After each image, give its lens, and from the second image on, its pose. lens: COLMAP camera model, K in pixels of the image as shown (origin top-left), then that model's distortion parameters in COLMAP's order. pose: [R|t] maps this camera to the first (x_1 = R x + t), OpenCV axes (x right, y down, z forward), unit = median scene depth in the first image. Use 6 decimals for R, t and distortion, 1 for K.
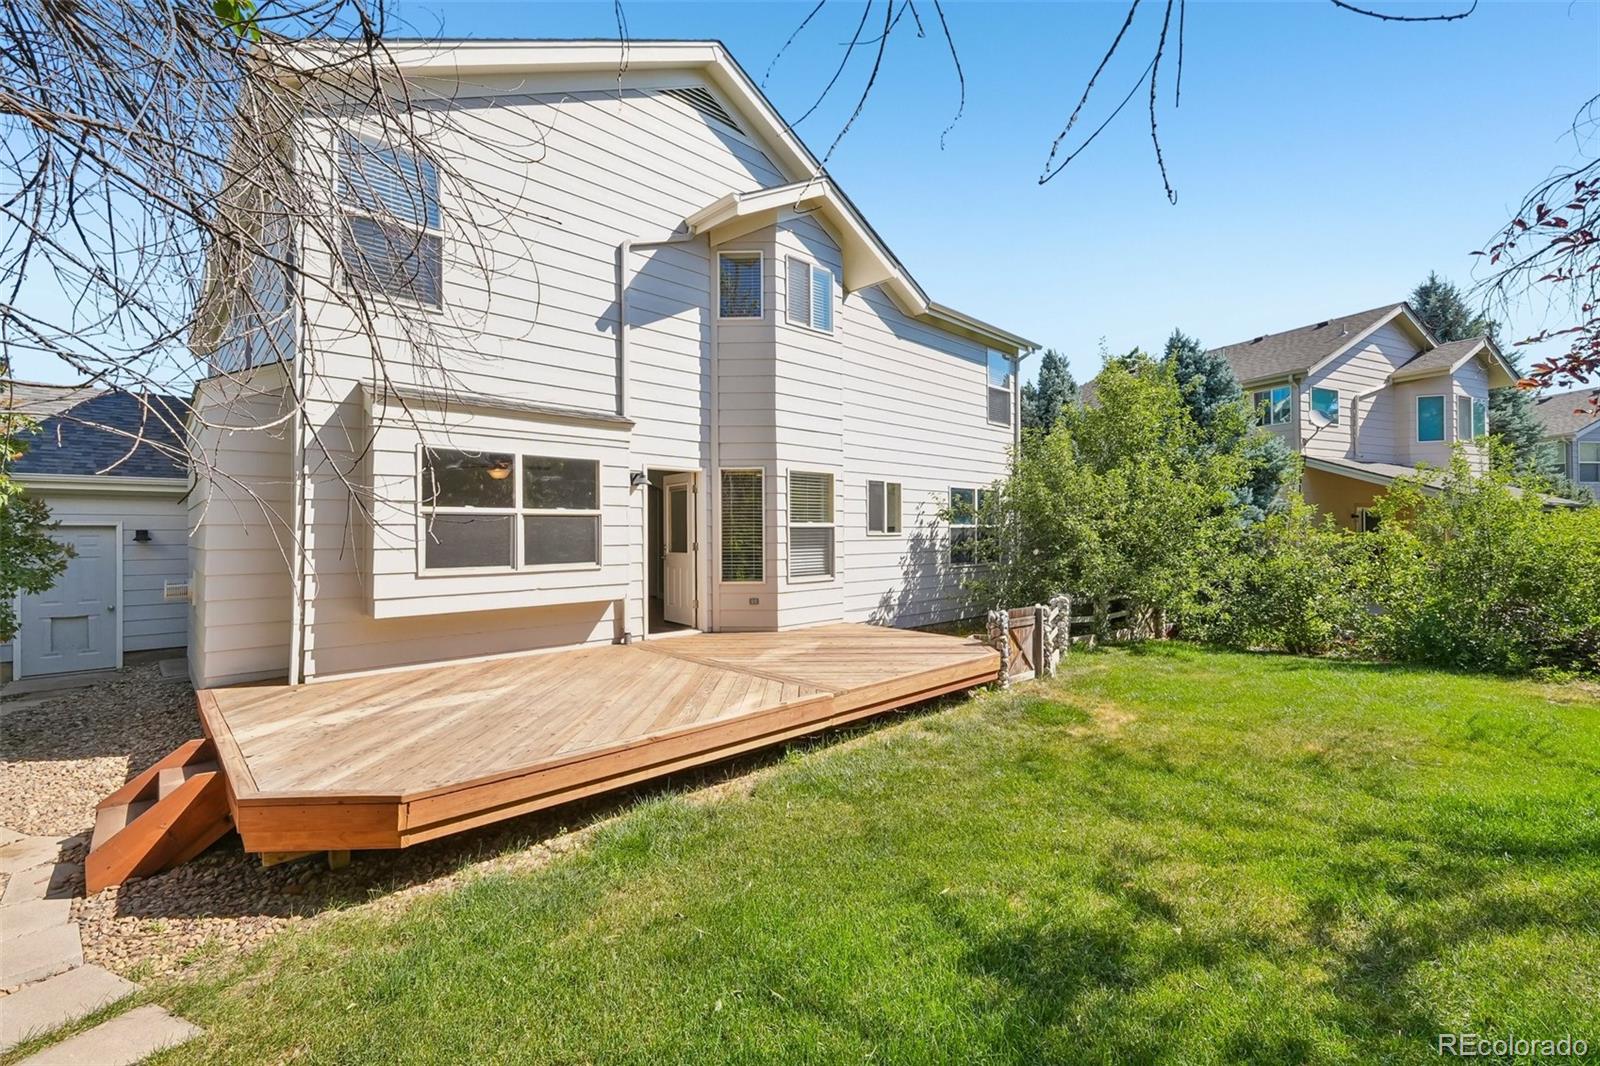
lens RADIAL K [[641.5, 0, 808.7], [0, 641.5, 530.7], [0, 0, 1]] dist [-0.000440, 0.000577]
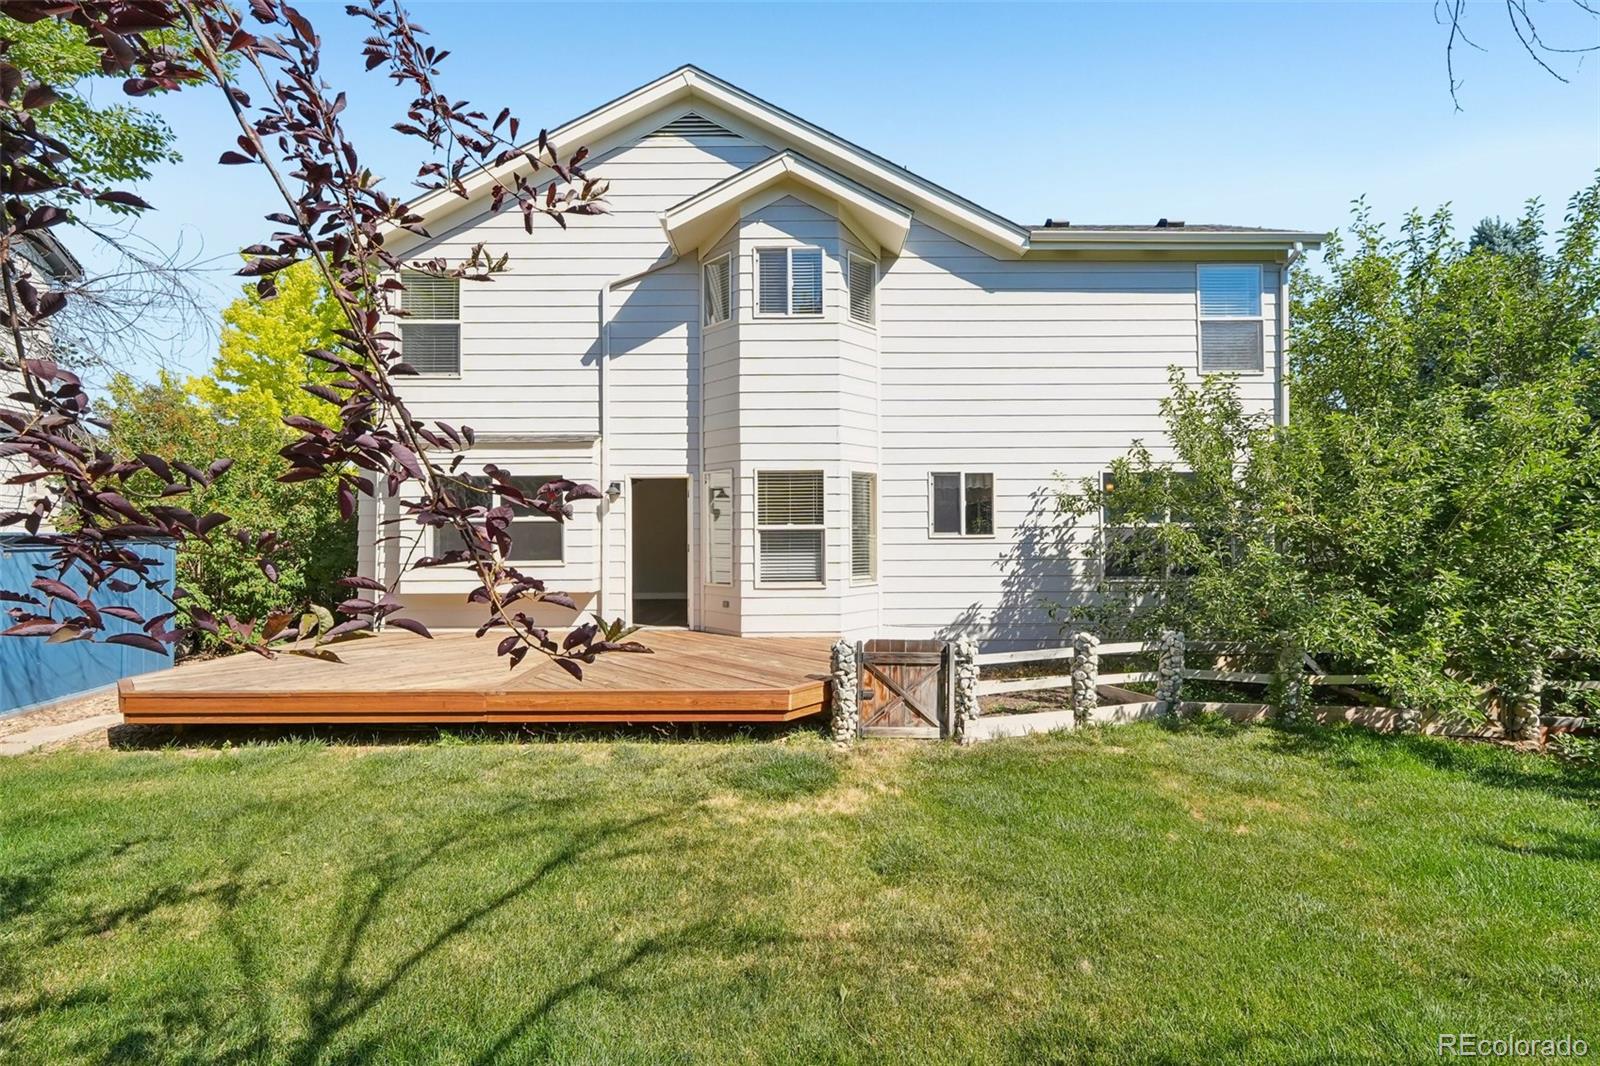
lens RADIAL K [[641.5, 0, 808.7], [0, 641.5, 530.7], [0, 0, 1]] dist [-0.000440, 0.000577]
pose [[0.747475, -0.000608, -0.664290, 0.672769], [0.002072, 0.999997, 0.001415, -0.005383], [0.664287, -0.002434, 0.747474, 0.336479]]
